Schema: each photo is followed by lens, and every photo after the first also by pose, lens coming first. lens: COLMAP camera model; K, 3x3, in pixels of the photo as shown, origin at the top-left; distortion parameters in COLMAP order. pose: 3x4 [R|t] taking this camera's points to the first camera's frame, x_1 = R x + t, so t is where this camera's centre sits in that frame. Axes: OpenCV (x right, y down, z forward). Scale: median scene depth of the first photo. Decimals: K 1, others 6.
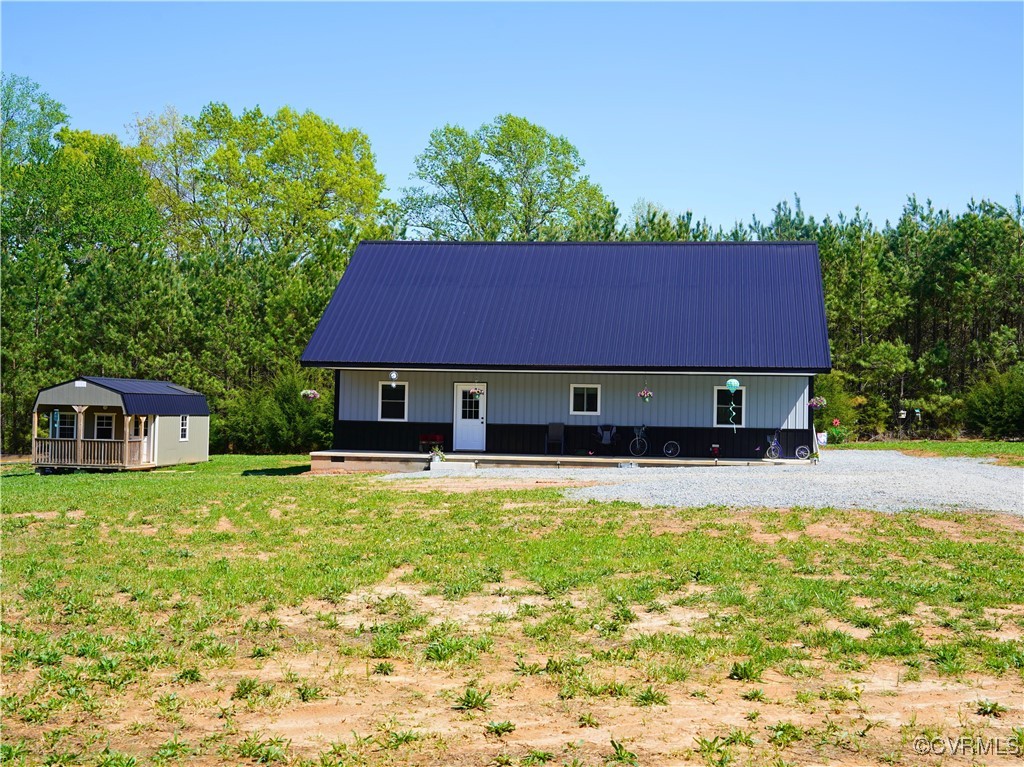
lens RADIAL K [[1158.4, 0, 512.0], [0, 1158.4, 383.5], [0, 0, 1]] dist [0.045273, 0.029188]
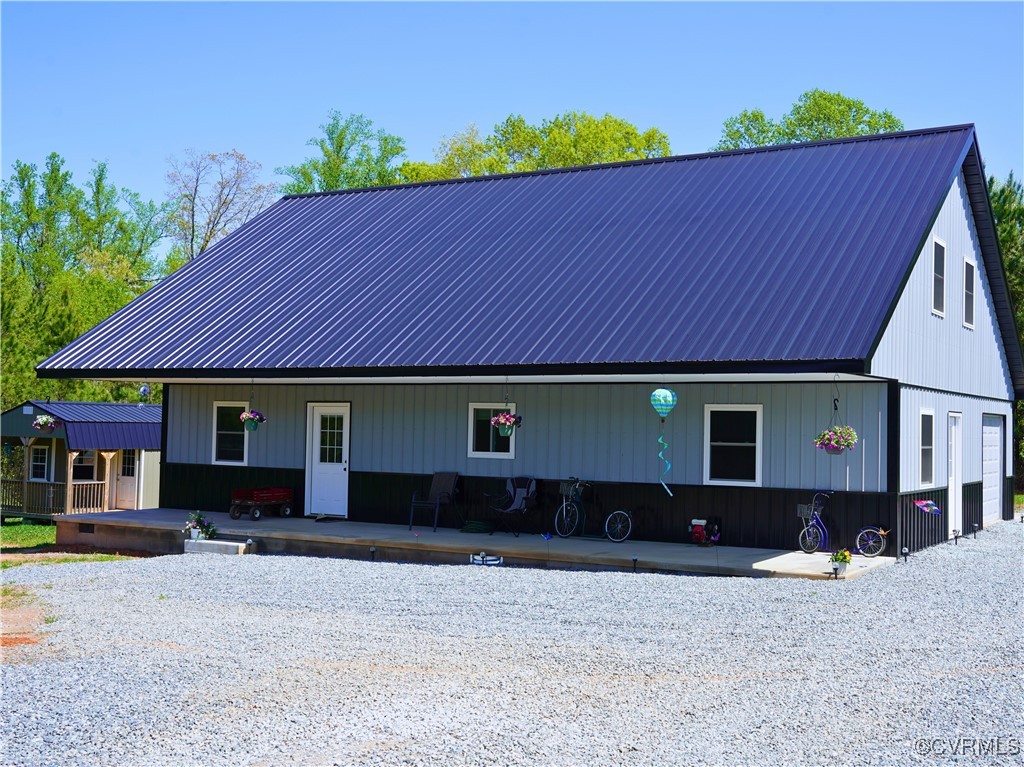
lens RADIAL K [[1158.4, 0, 512.0], [0, 1158.4, 383.5], [0, 0, 1]] dist [0.045273, 0.029188]
pose [[0.941340, -0.014396, -0.337152, 0.254695], [0.006527, 0.999680, -0.024460, 0.004793], [0.337396, 0.020824, 0.941133, 0.466957]]
